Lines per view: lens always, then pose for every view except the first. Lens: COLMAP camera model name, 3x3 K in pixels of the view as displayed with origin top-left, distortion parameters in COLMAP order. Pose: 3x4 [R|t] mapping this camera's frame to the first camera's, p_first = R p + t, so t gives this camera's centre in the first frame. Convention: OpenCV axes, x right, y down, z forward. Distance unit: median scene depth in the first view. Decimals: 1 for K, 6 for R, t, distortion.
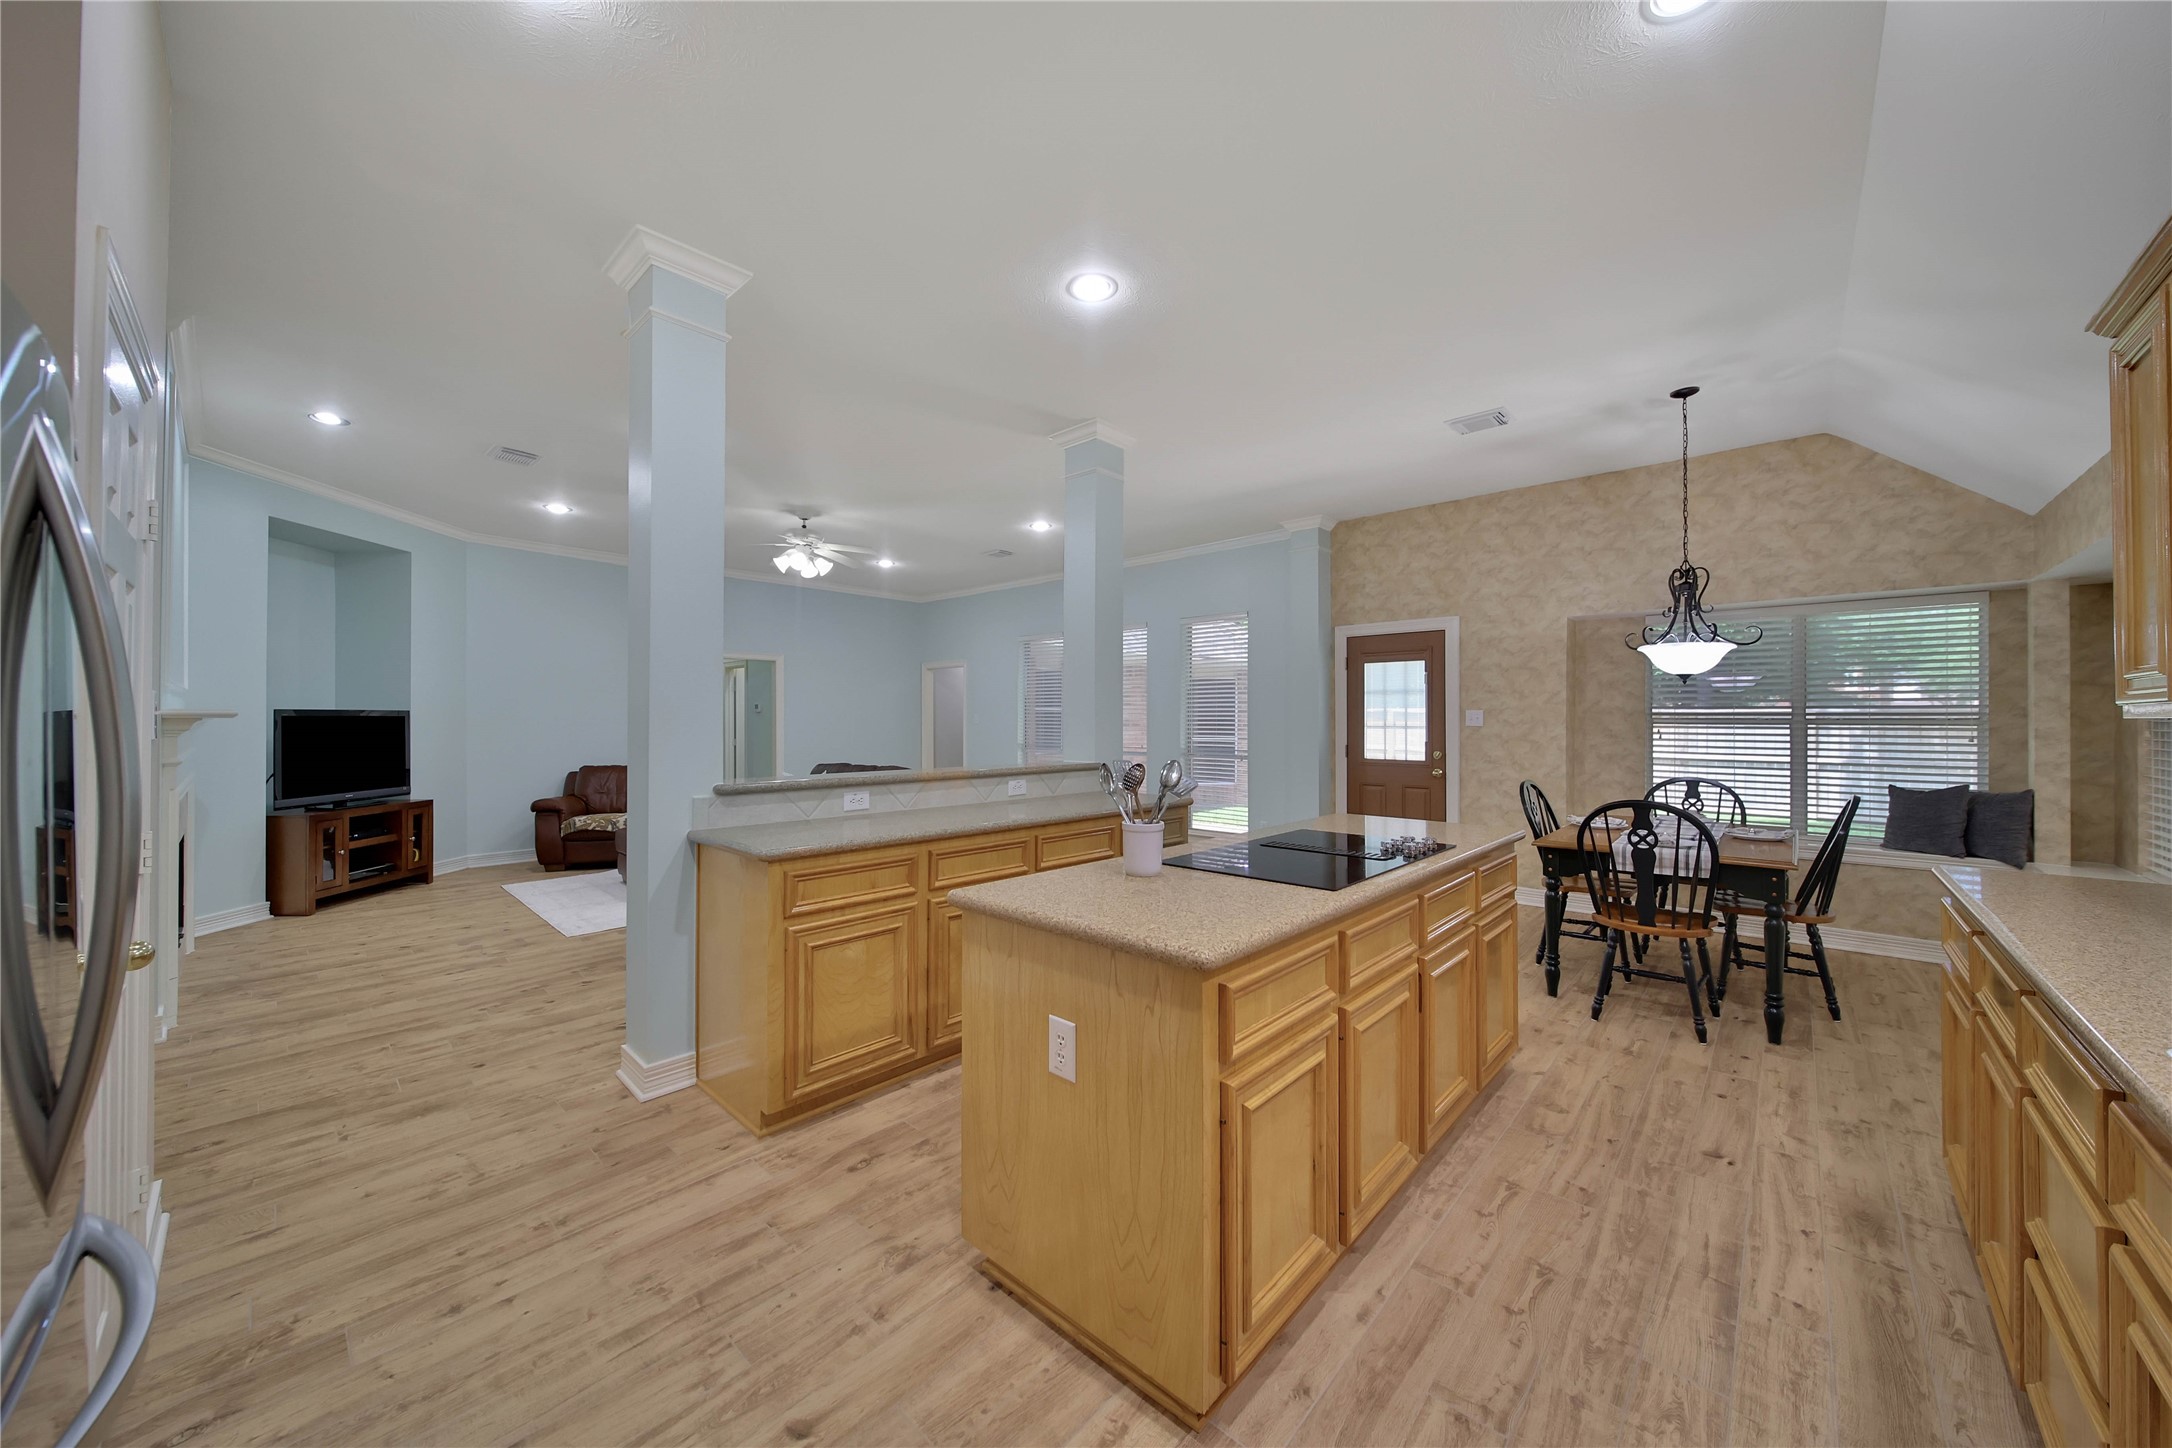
lens RADIAL K [[780.7, 0, 1081.2], [0, 780.7, 717.1], [0, 0, 1]] dist [-0.010947, -0.000176]
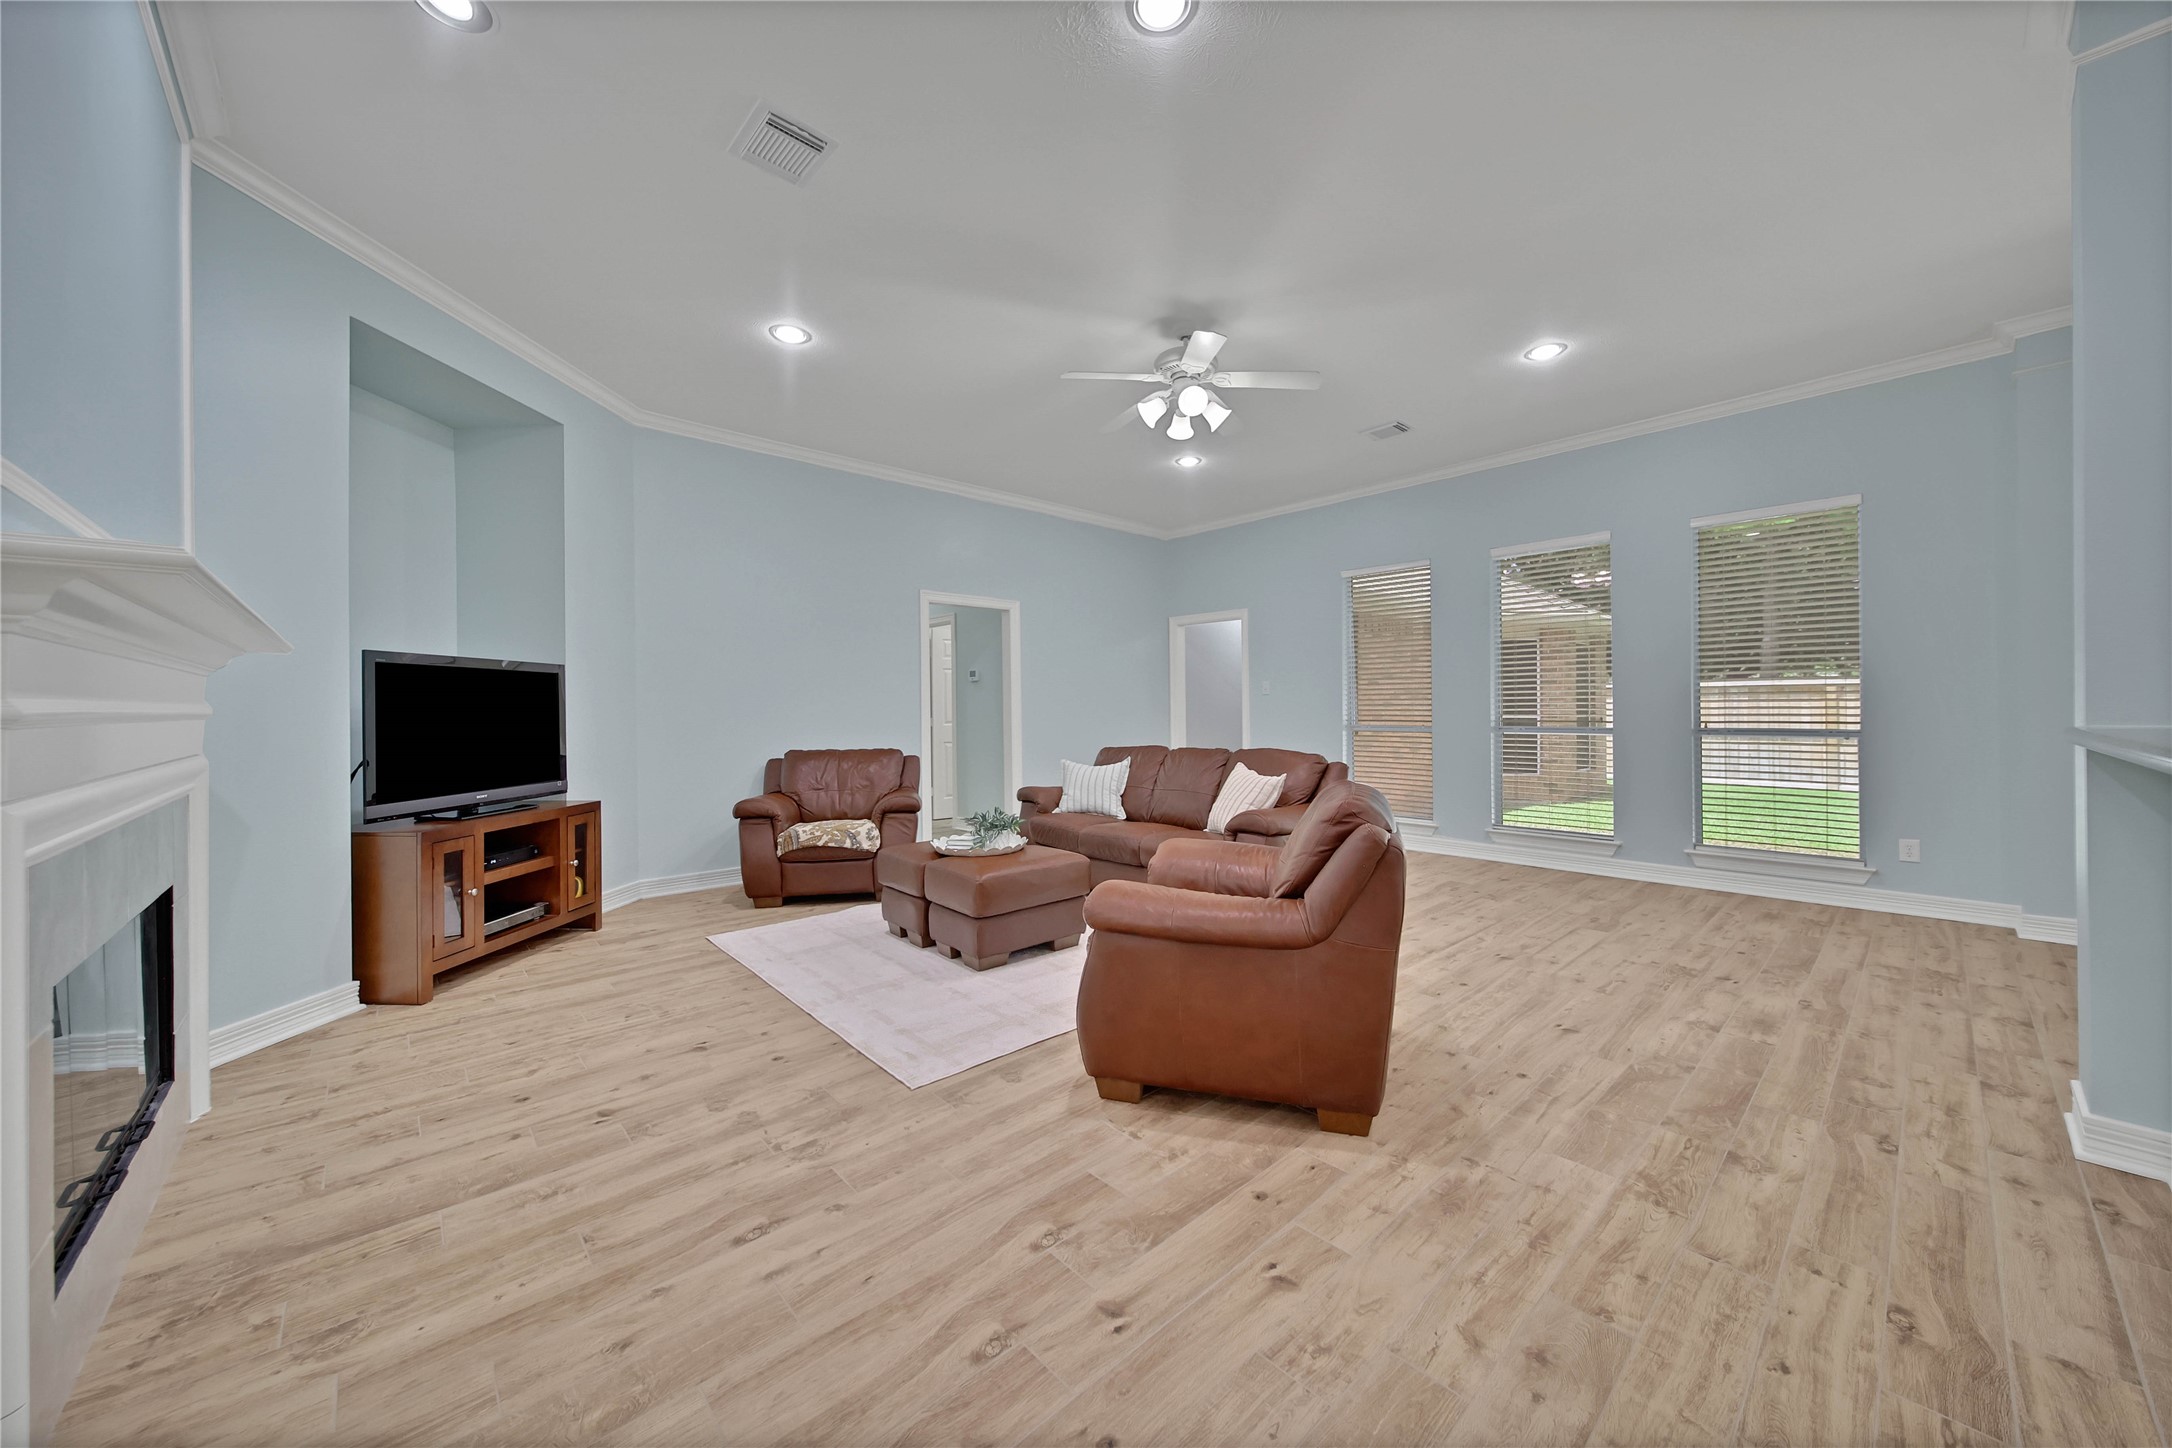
lens RADIAL K [[780.7, 0, 1080.2], [0, 780.7, 715.8], [0, 0, 1]] dist [-0.010947, -0.000176]
pose [[0.996401, -0.005415, -0.084586, -0.391026], [0.006209, 0.999939, 0.009130, 0.032578], [0.084532, -0.009622, 0.996374, 0.396342]]
